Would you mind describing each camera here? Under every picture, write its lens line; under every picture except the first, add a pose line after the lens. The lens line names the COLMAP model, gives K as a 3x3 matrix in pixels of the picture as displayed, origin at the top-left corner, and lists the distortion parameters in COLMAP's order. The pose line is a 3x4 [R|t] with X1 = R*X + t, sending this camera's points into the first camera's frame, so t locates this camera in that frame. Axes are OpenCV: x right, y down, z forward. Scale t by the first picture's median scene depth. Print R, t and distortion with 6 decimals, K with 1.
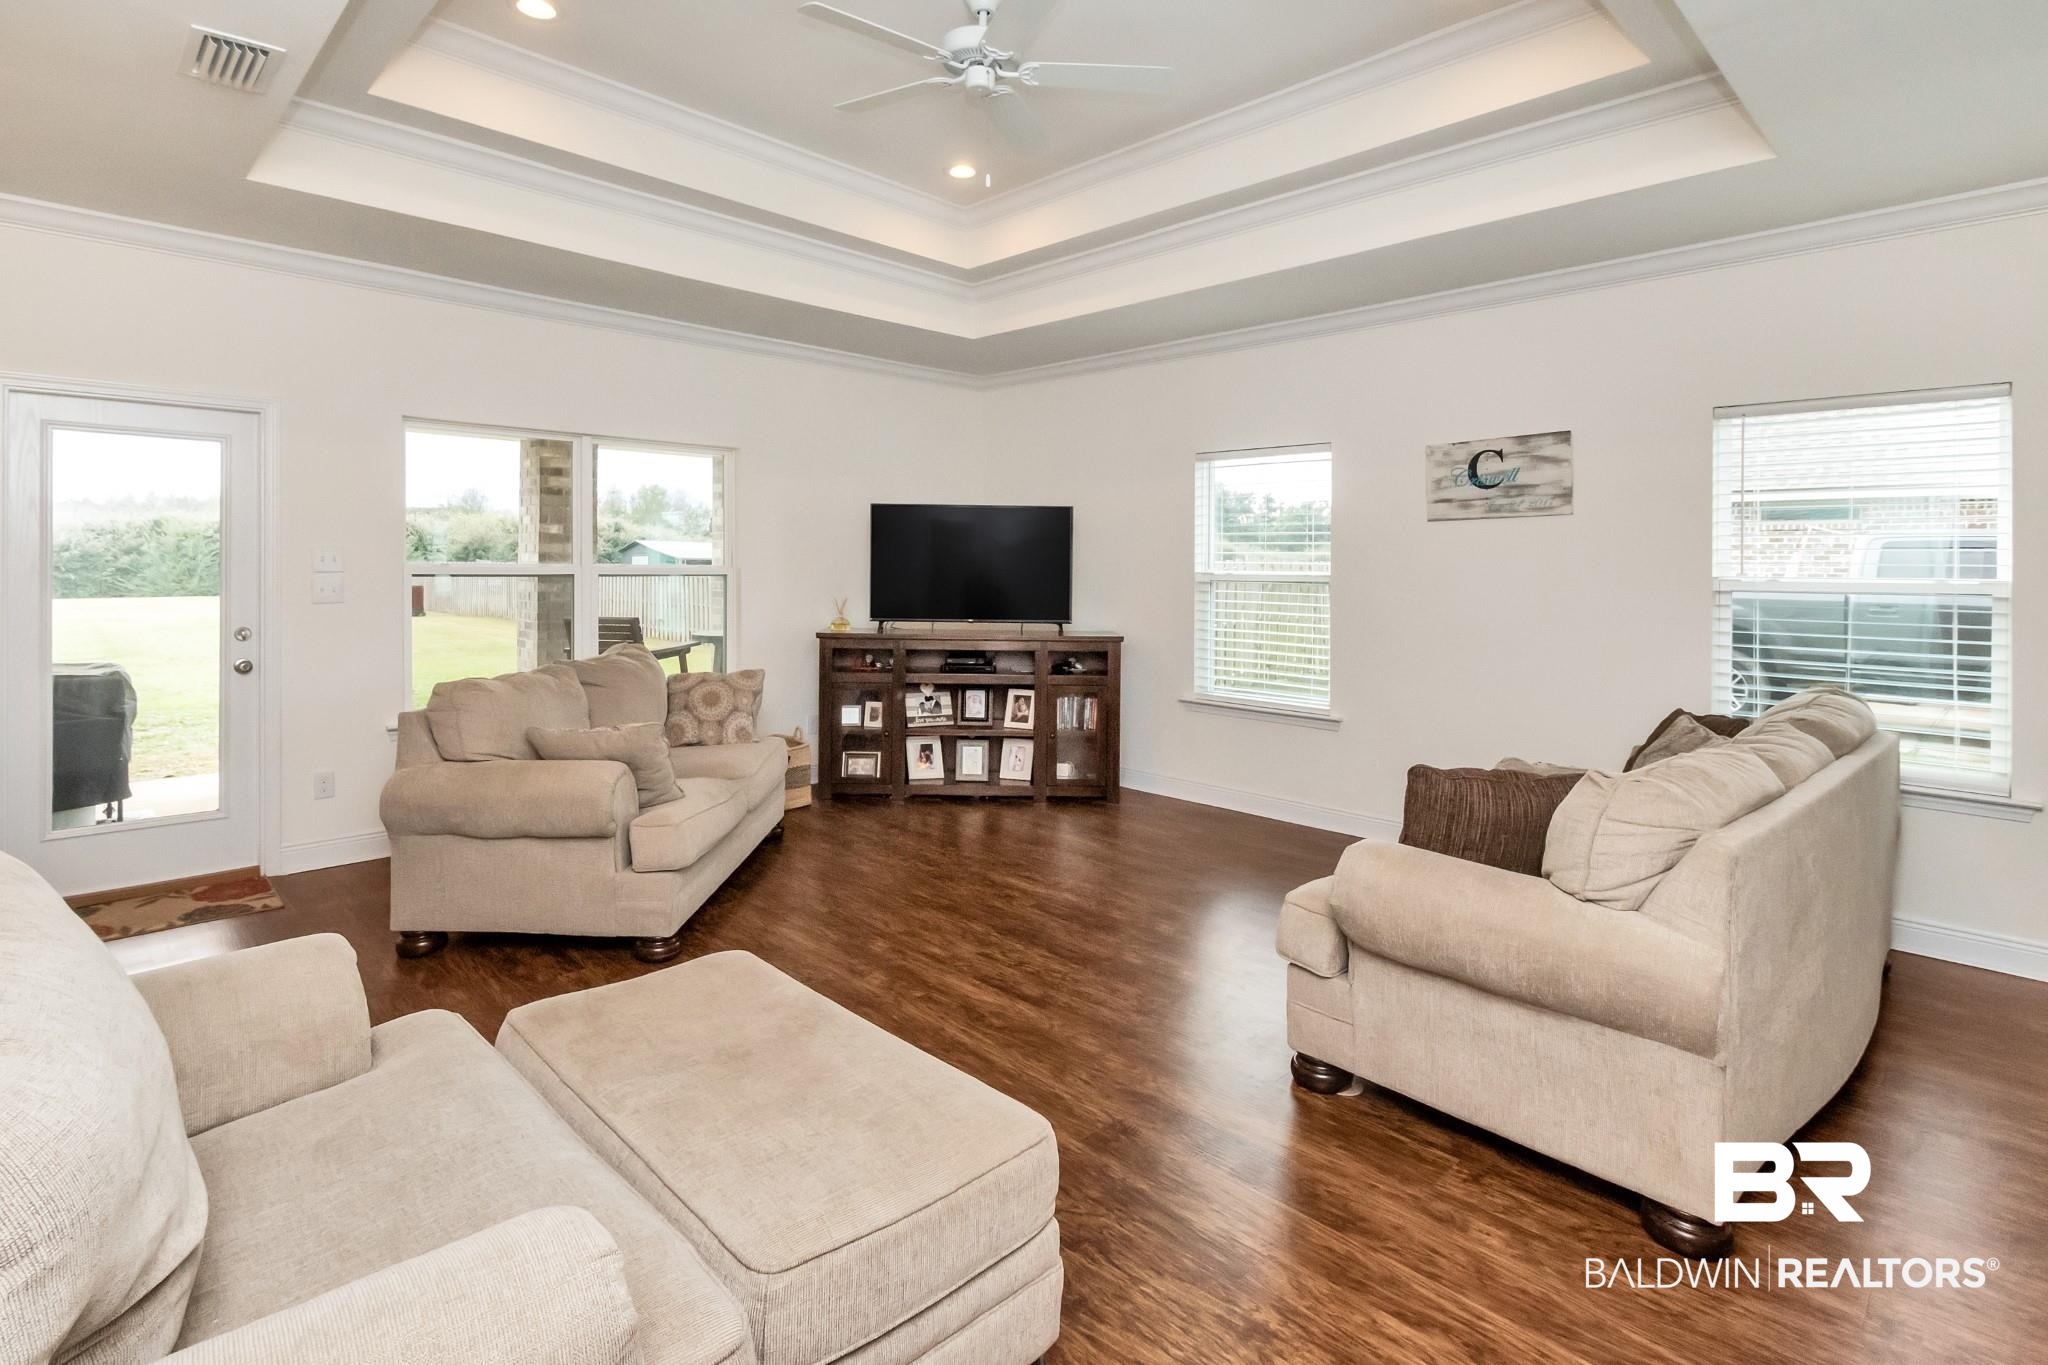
lens RADIAL K [[1028.0, 0, 994.8], [0, 1028.0, 569.4], [0, 0, 1]] dist [-0.000183, 0.000676]
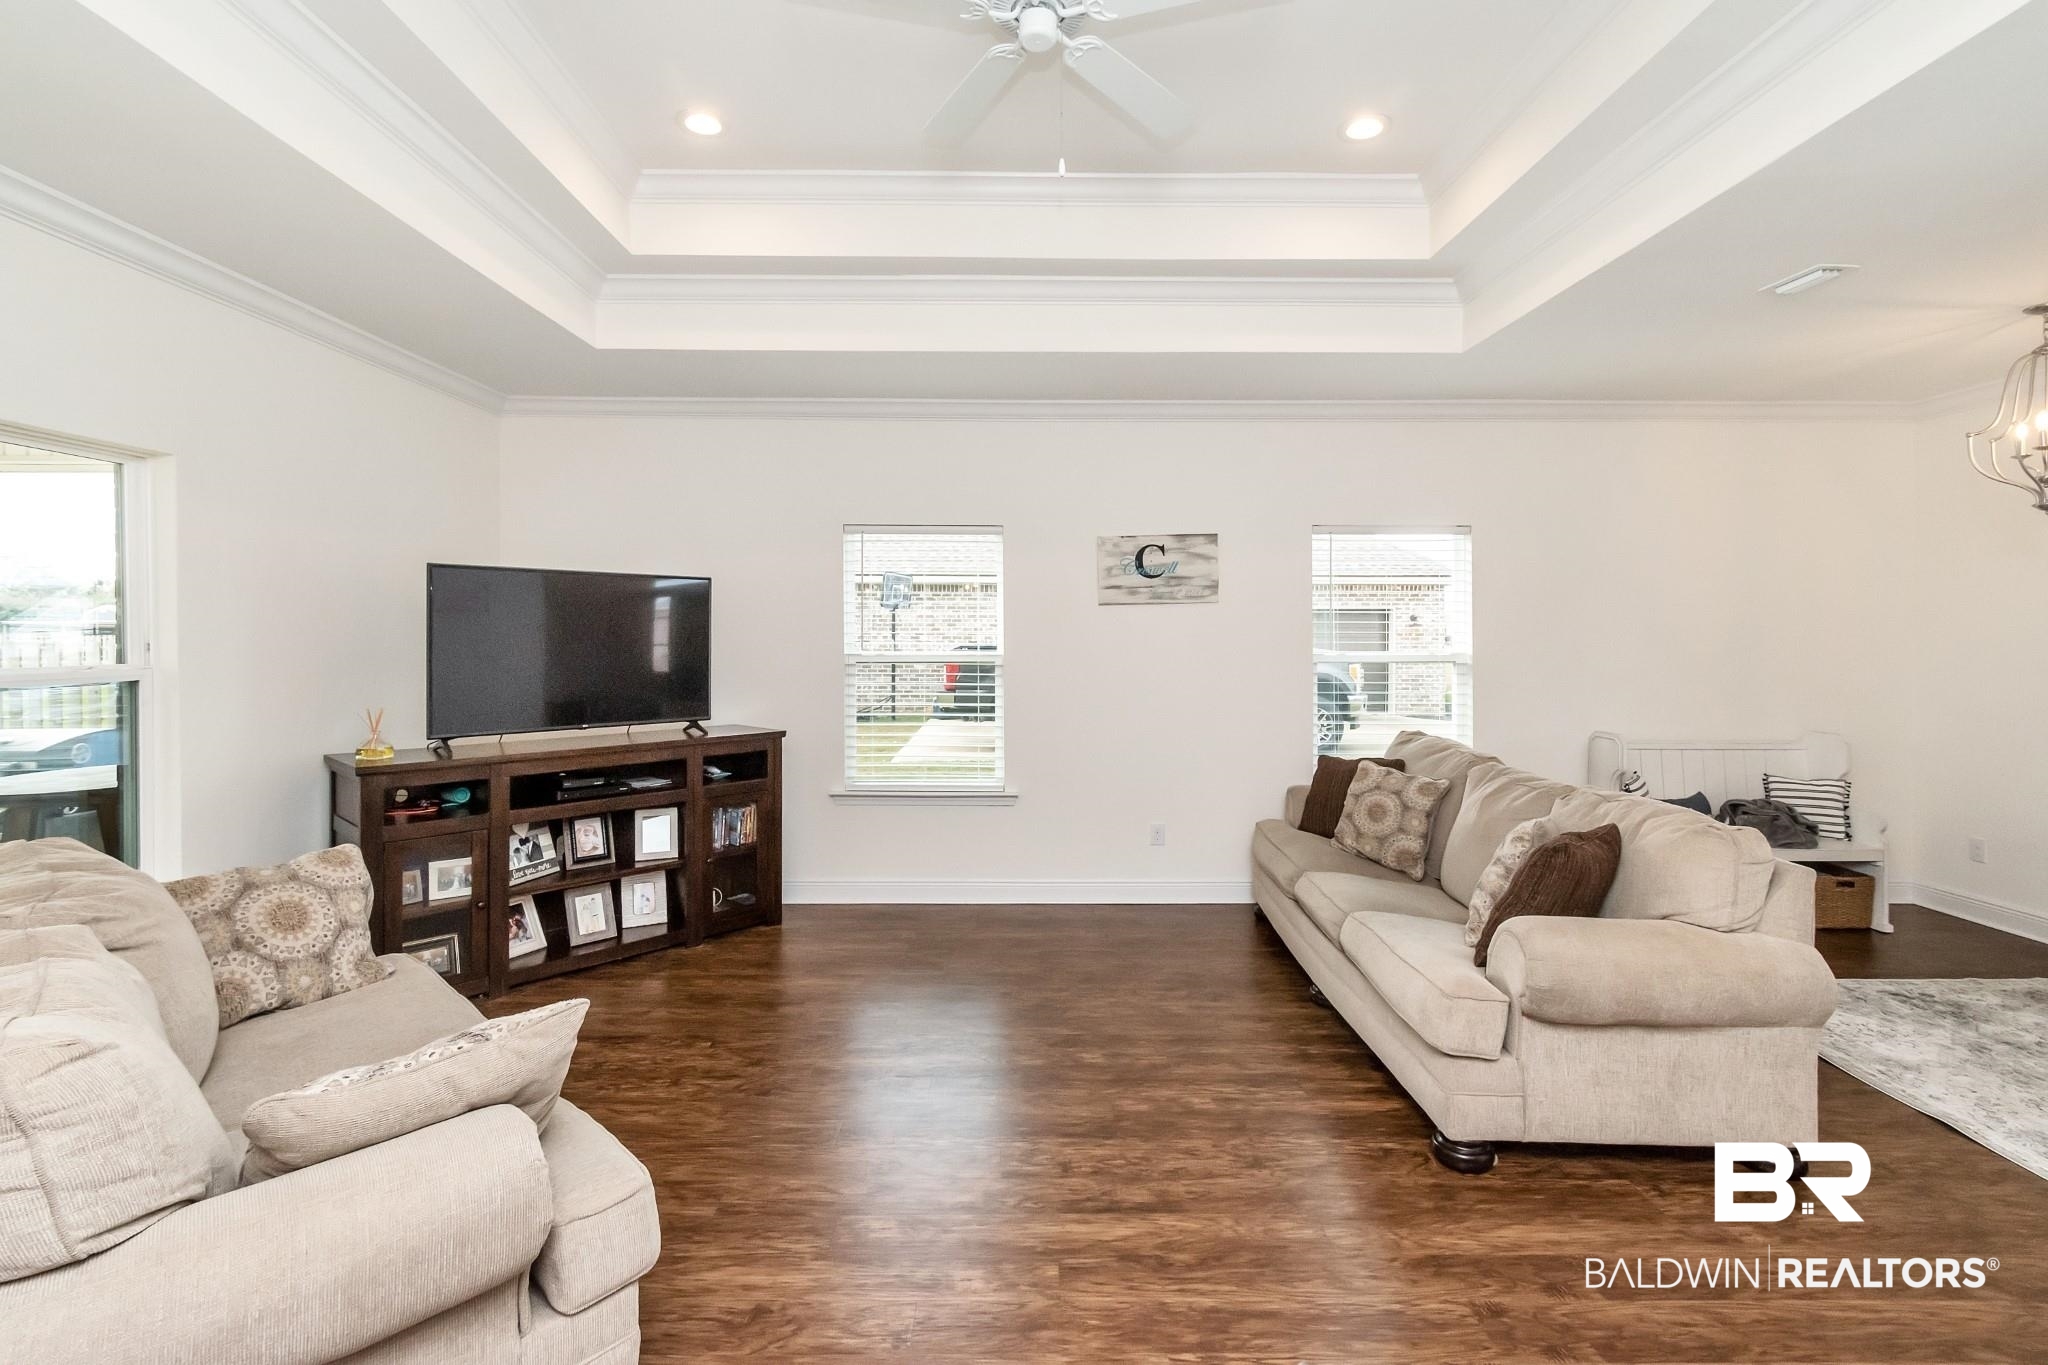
lens RADIAL K [[931.6, 0, 1024.9], [0, 931.6, 644.3], [0, 0, 1]] dist [0.003076, -0.000010]
pose [[0.681467, -0.016584, 0.731661, -0.309214], [0.008769, 0.999856, 0.014496, -0.017221], [-0.731796, -0.003463, 0.681515, 0.321695]]
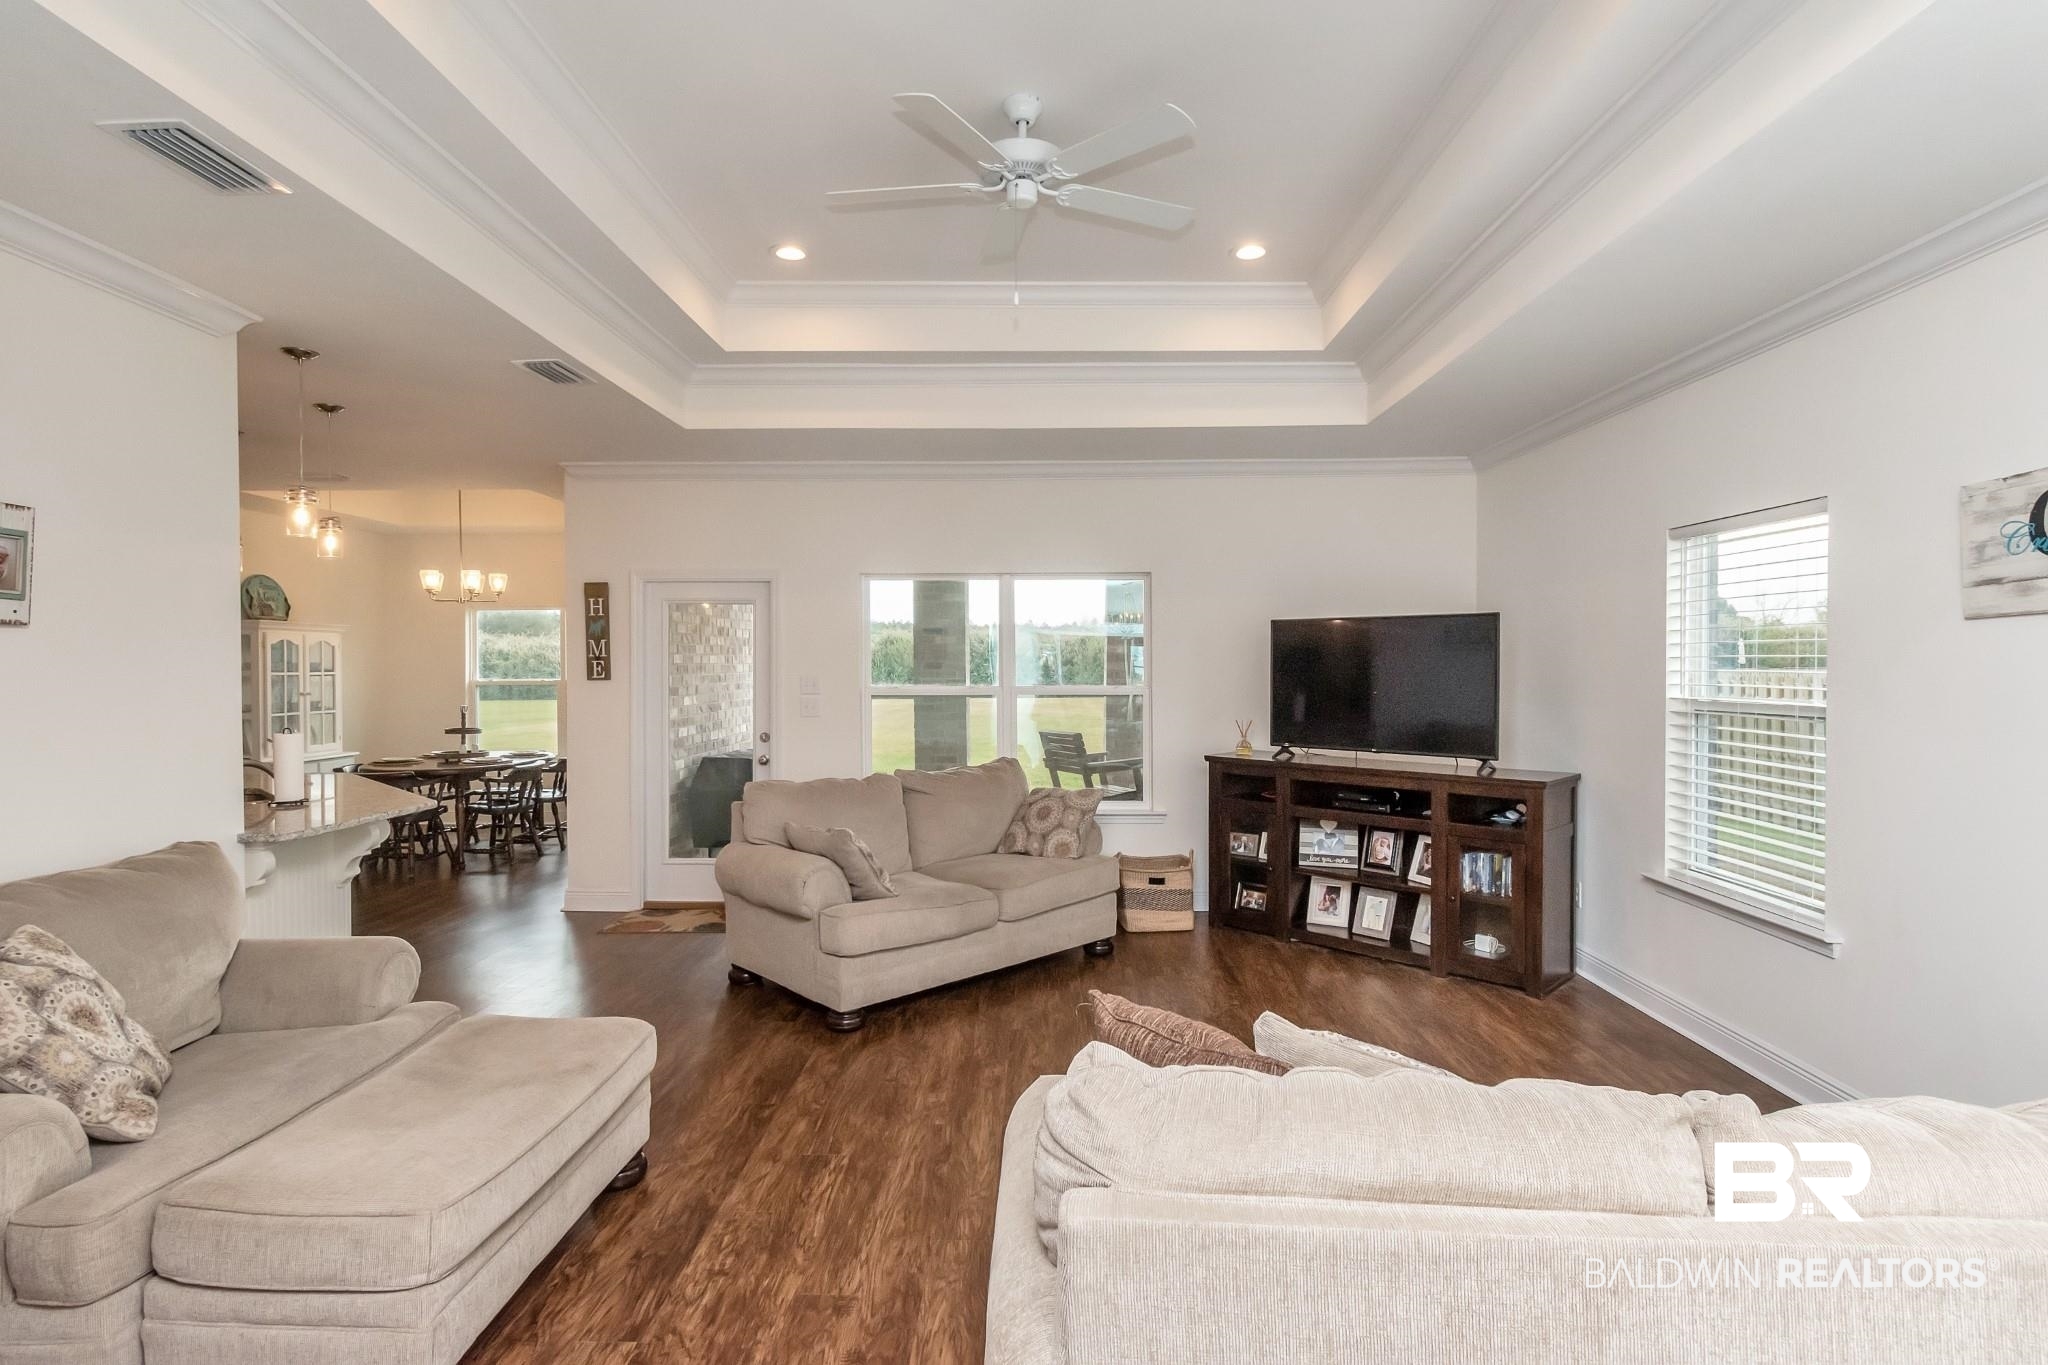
lens RADIAL K [[1020.0, 0, 1016.8], [0, 1020.0, 690.8], [0, 0, 1]] dist [-0.003590, 0.000317]
pose [[0.699438, 0.008906, -0.714638, 0.388929], [0.004829, 0.999841, 0.017186, -0.016831], [0.714677, -0.015472, 0.699283, 0.200044]]
